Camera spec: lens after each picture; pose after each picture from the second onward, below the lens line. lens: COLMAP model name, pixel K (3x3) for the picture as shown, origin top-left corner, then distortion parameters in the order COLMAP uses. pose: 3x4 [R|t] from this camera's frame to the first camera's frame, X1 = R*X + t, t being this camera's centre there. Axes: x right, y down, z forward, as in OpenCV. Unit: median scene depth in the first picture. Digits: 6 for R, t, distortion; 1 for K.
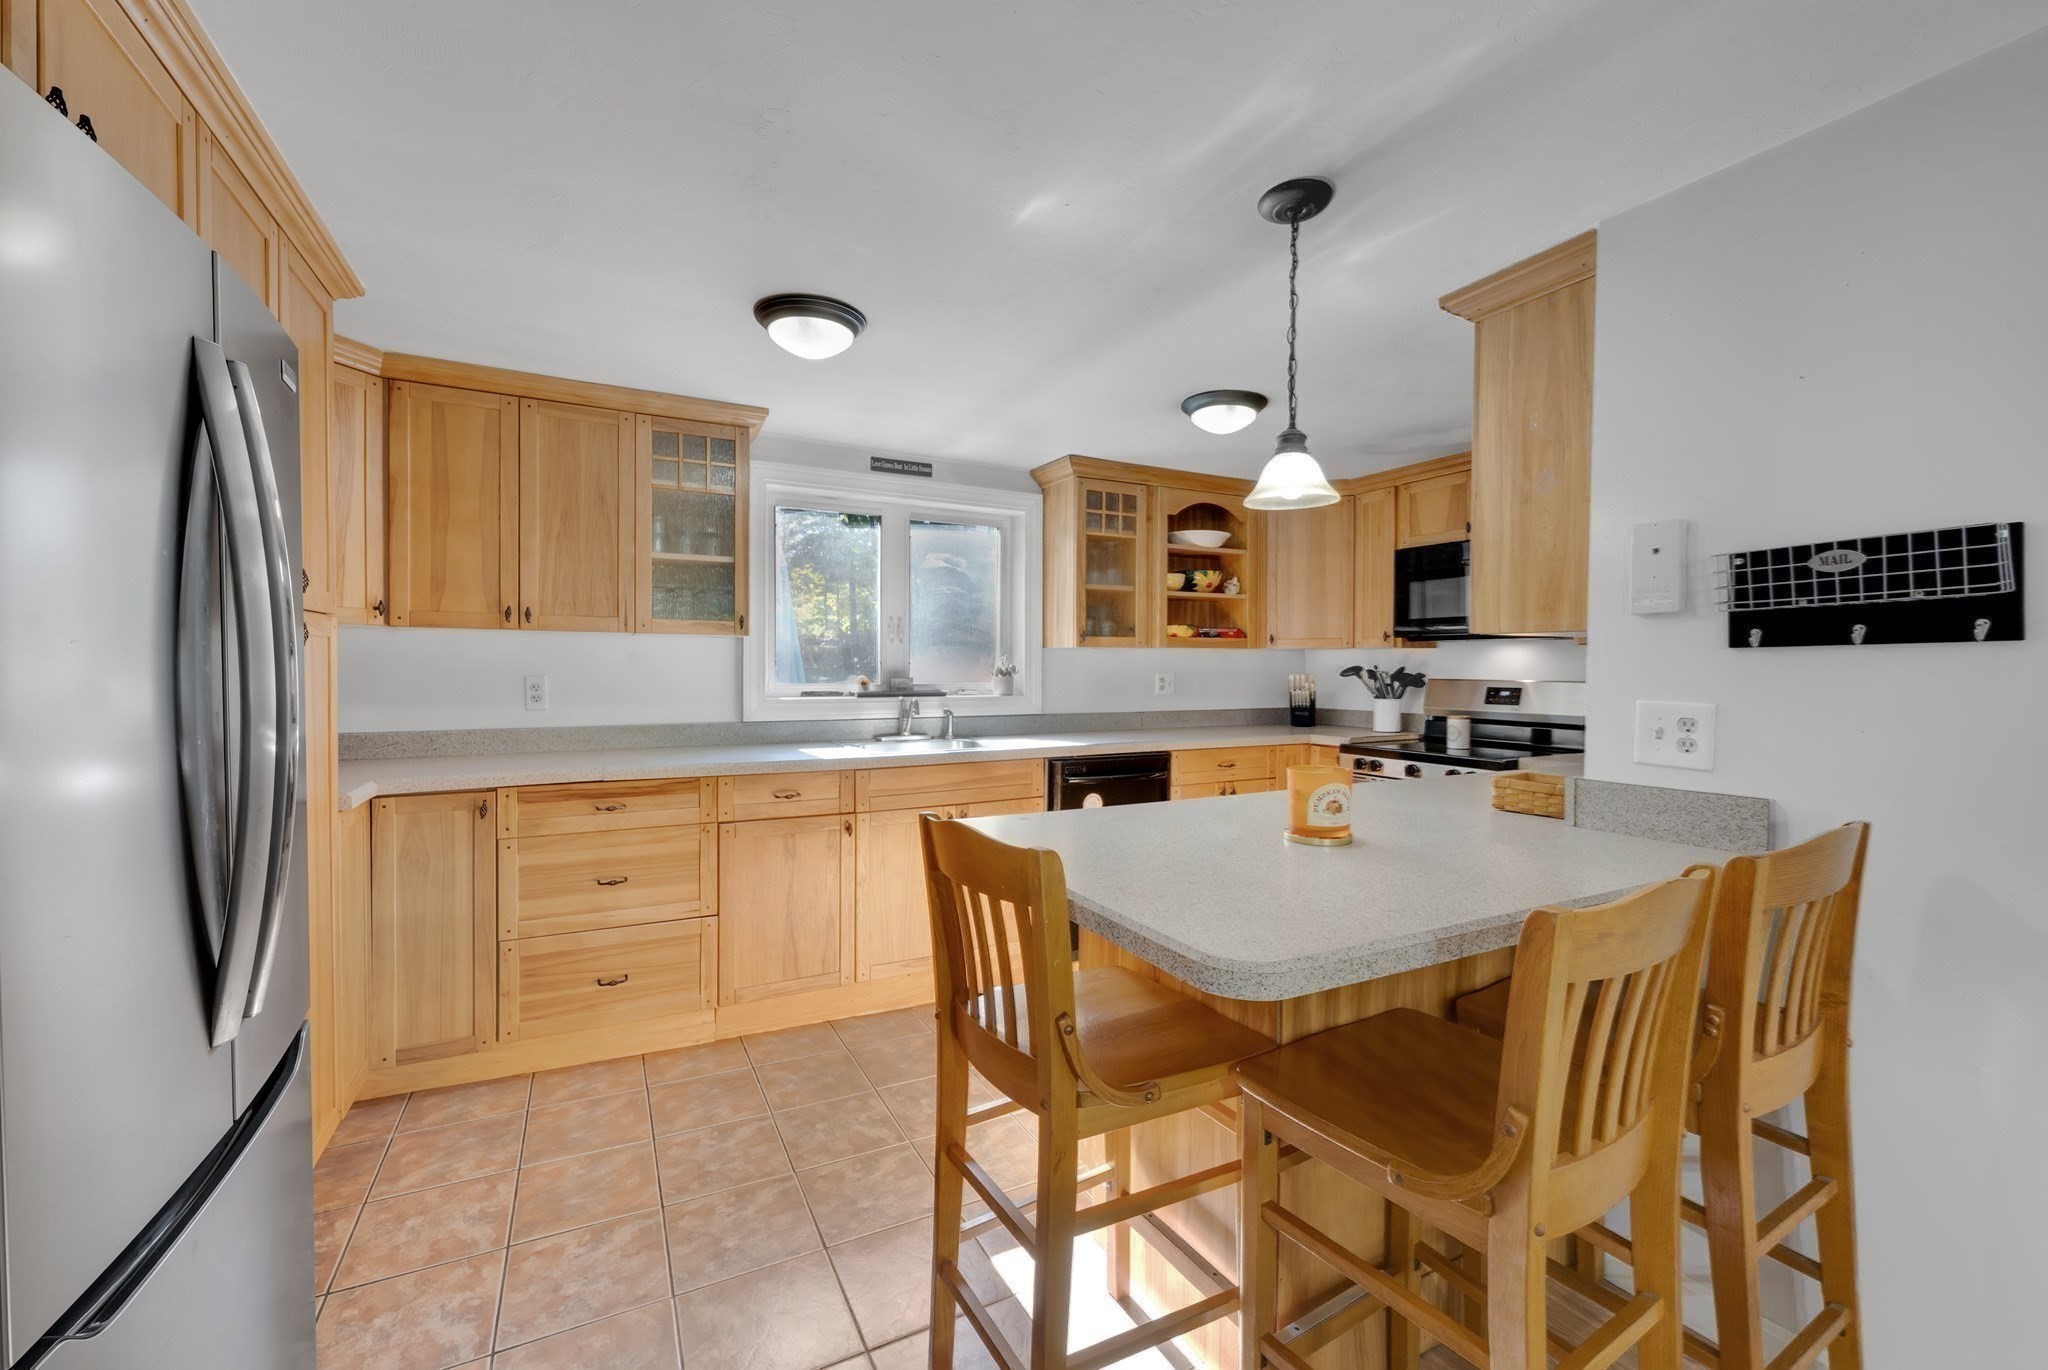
lens RADIAL K [[813.5, 0, 1024.1], [0, 813.5, 683.8], [0, 0, 1]] dist [0.000448, -0.000102]
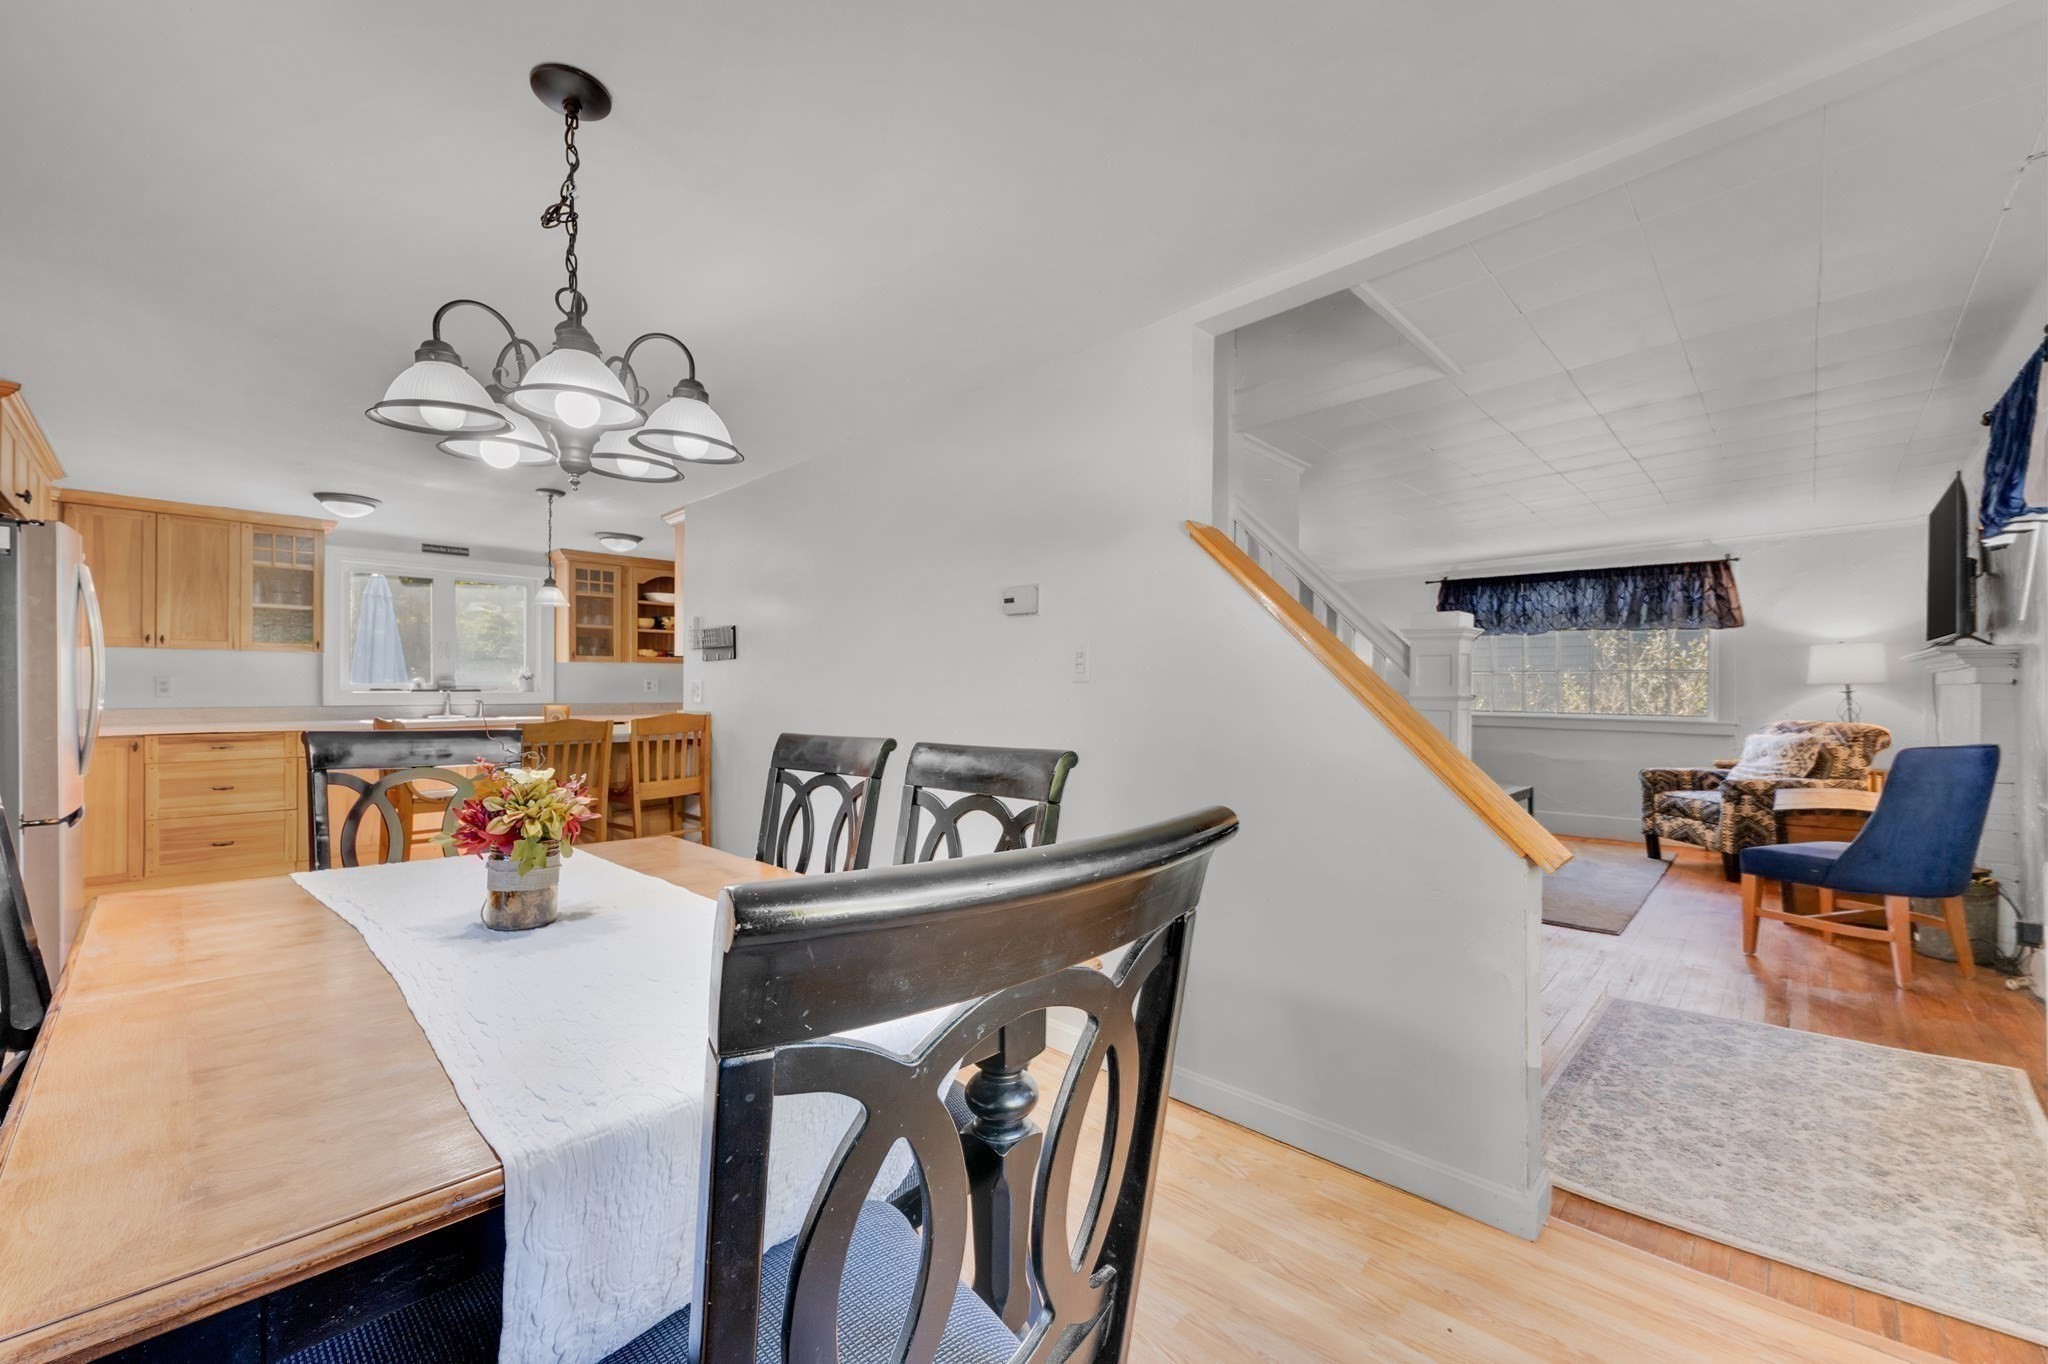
lens RADIAL K [[813.5, 0, 1021.2], [0, 813.5, 691.8], [0, 0, 1]] dist [0.000448, -0.000102]
pose [[0.948485, -0.002158, 0.316816, 0.506088], [0.006074, 0.999917, -0.011374, 0.050474], [-0.316765, 0.012713, 0.948419, -1.075166]]
